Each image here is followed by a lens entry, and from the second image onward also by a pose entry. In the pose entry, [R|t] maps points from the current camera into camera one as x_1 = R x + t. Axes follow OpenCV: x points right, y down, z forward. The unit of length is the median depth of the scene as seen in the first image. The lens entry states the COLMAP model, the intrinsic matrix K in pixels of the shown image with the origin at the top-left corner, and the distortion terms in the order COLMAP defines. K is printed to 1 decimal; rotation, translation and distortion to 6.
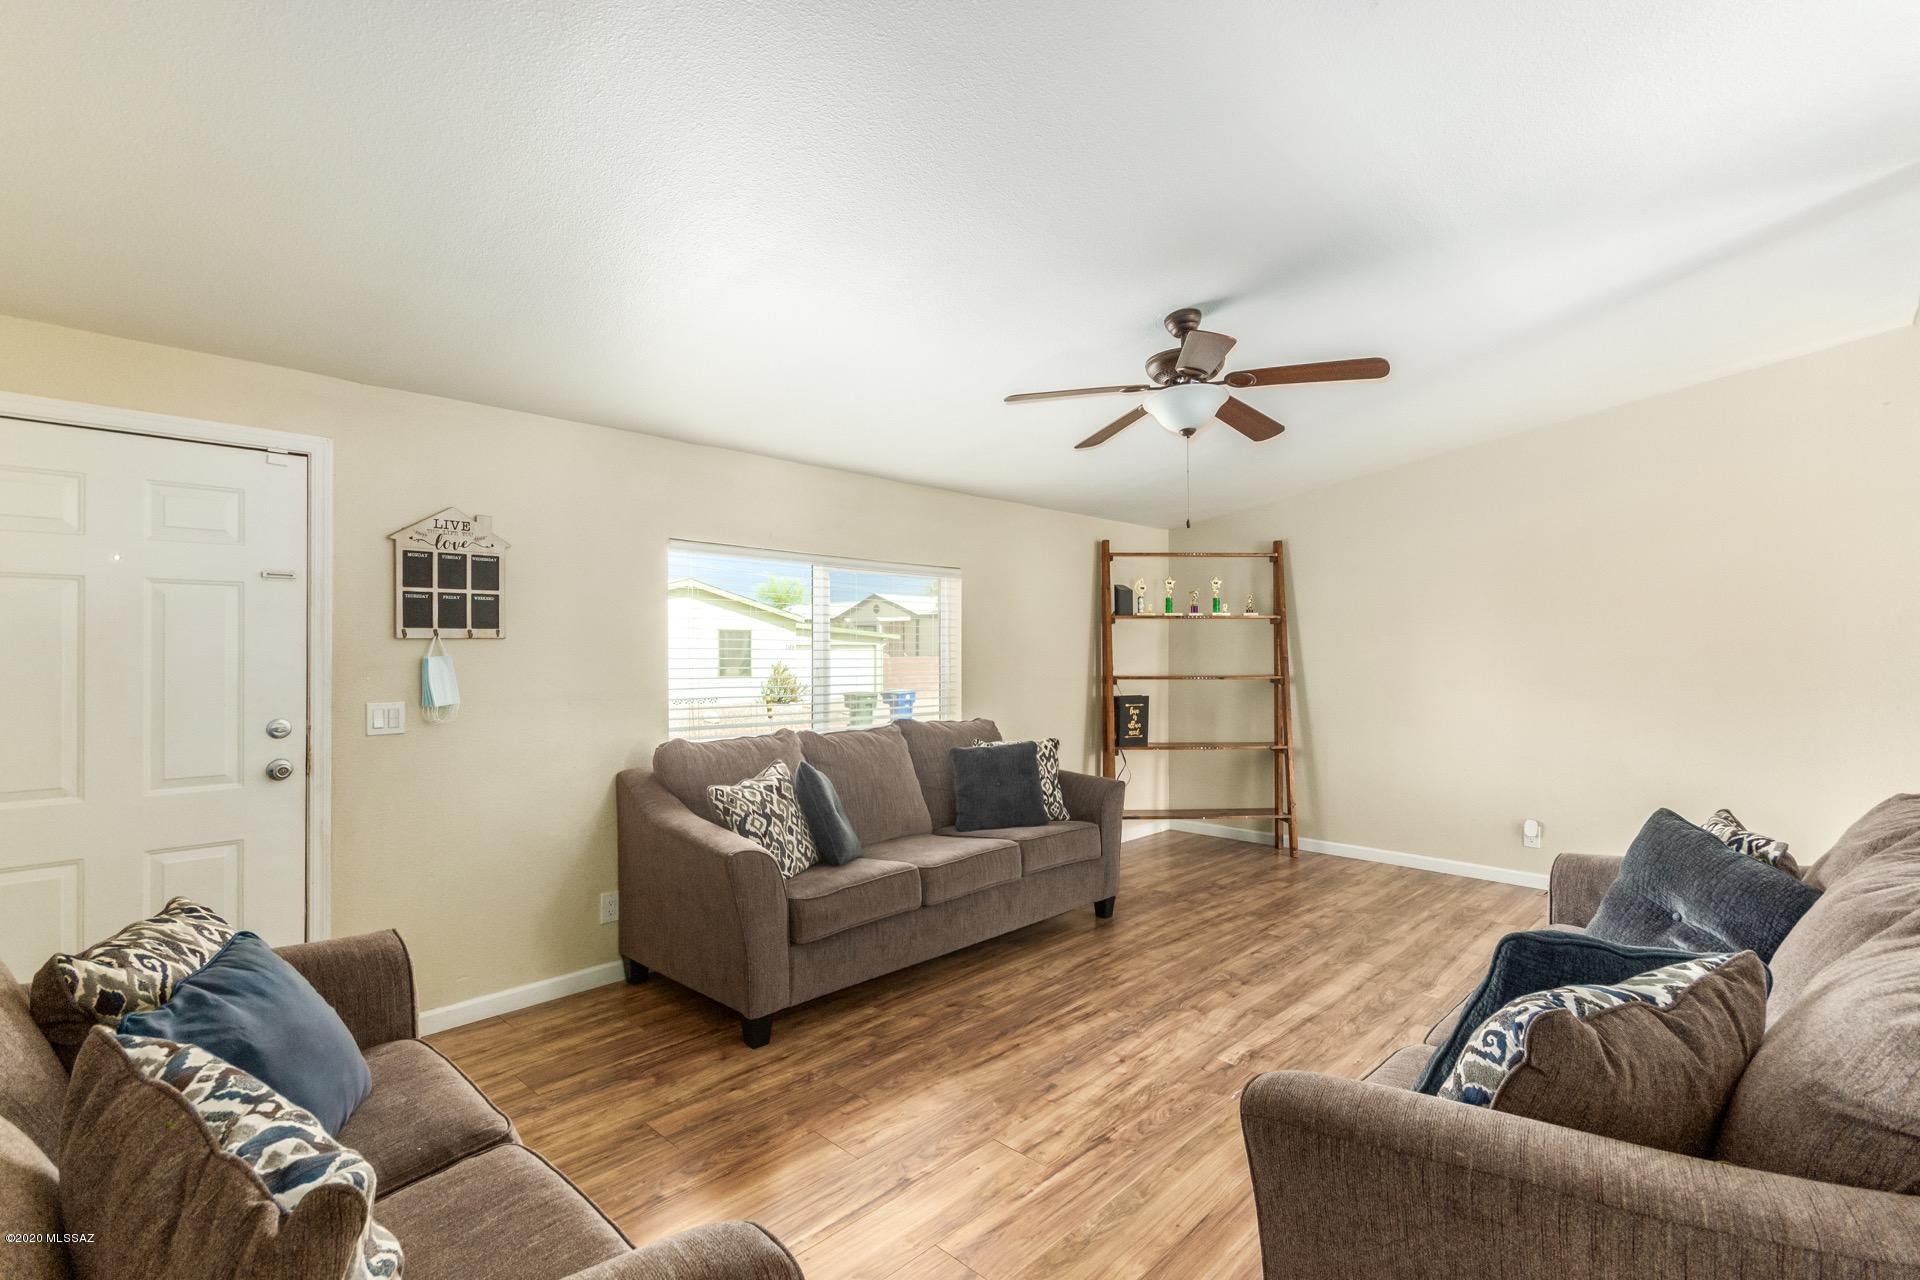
lens RADIAL K [[891.5, 0, 960.3], [0, 891.5, 640.9], [0, 0, 1]] dist [0.000556, 0.002080]
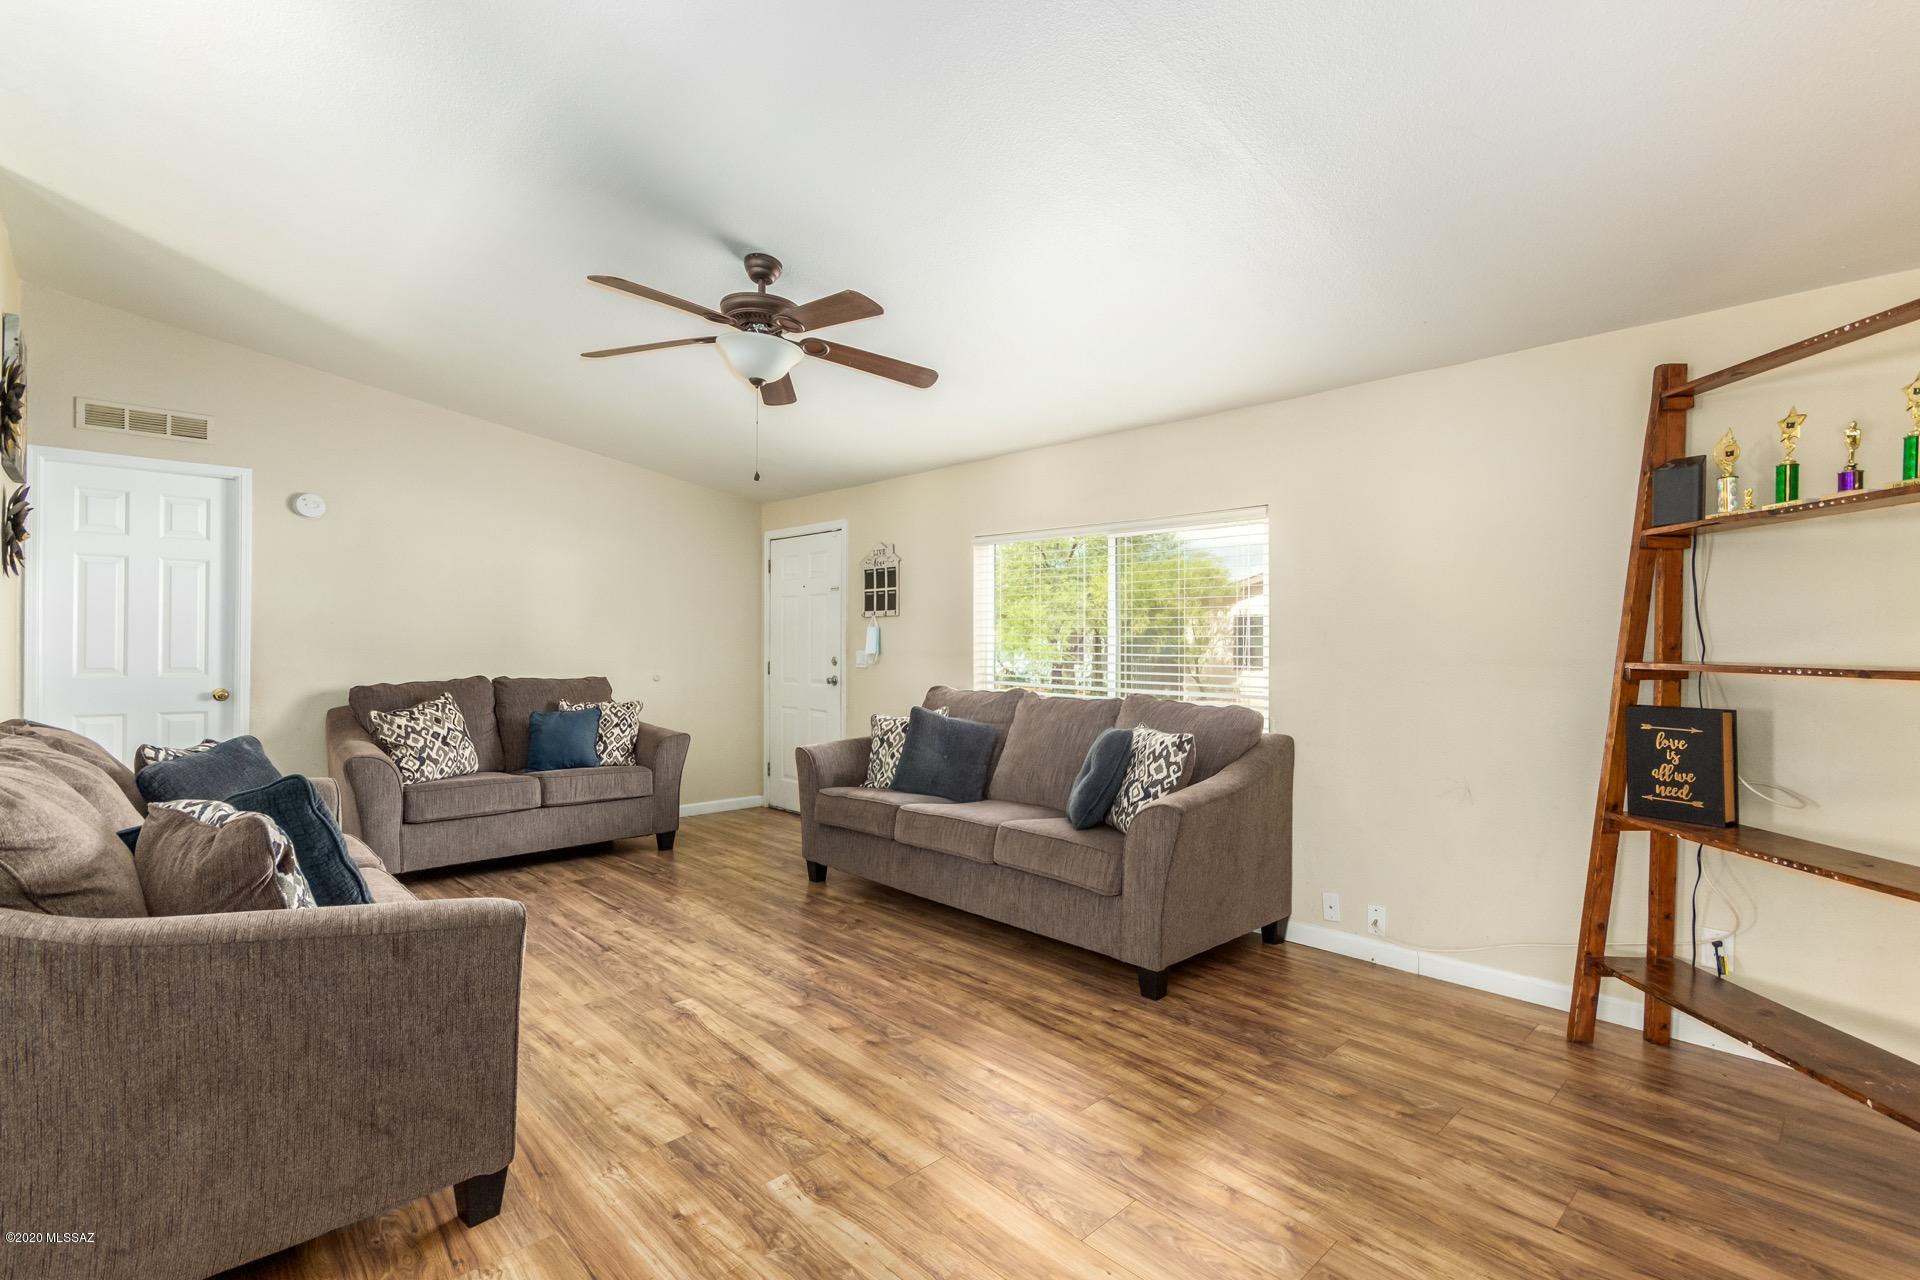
lens RADIAL K [[891.5, 0, 960.5], [0, 891.5, 637.3], [0, 0, 1]] dist [0.000556, 0.002080]
pose [[-0.042444, -0.004460, -0.999089, 1.167258], [0.007599, 0.999960, -0.004787, 0.047874], [0.999070, -0.007795, -0.042408, 1.208060]]
